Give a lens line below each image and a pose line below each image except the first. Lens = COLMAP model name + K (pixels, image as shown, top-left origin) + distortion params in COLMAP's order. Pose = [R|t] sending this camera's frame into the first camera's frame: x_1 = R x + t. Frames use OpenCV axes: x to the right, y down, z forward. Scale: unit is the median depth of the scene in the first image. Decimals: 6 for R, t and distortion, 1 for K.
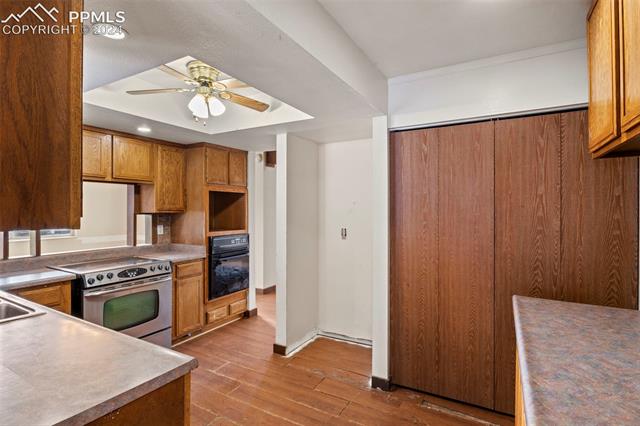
lens RADIAL K [[318.4, 0, 324.9], [0, 318.4, 213.2], [0, 0, 1]] dist [-0.012502, -0.000290]
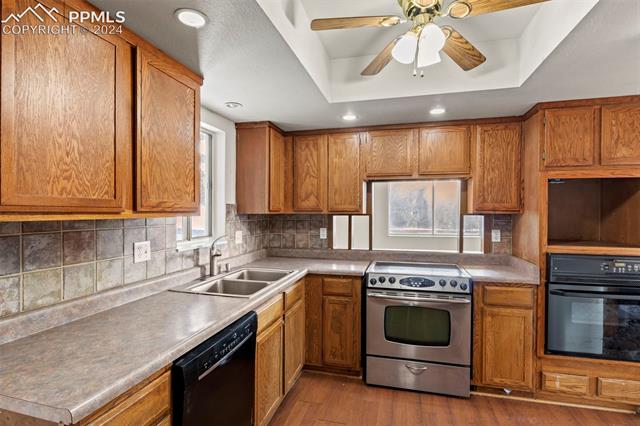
lens RADIAL K [[318.4, 0, 324.9], [0, 318.4, 213.2], [0, 0, 1]] dist [-0.012502, -0.000290]
pose [[0.248218, 0.009459, -0.968658, 0.131843], [-0.012492, 0.999900, 0.006563, -0.002123], [0.968624, 0.010471, 0.248311, 0.433564]]
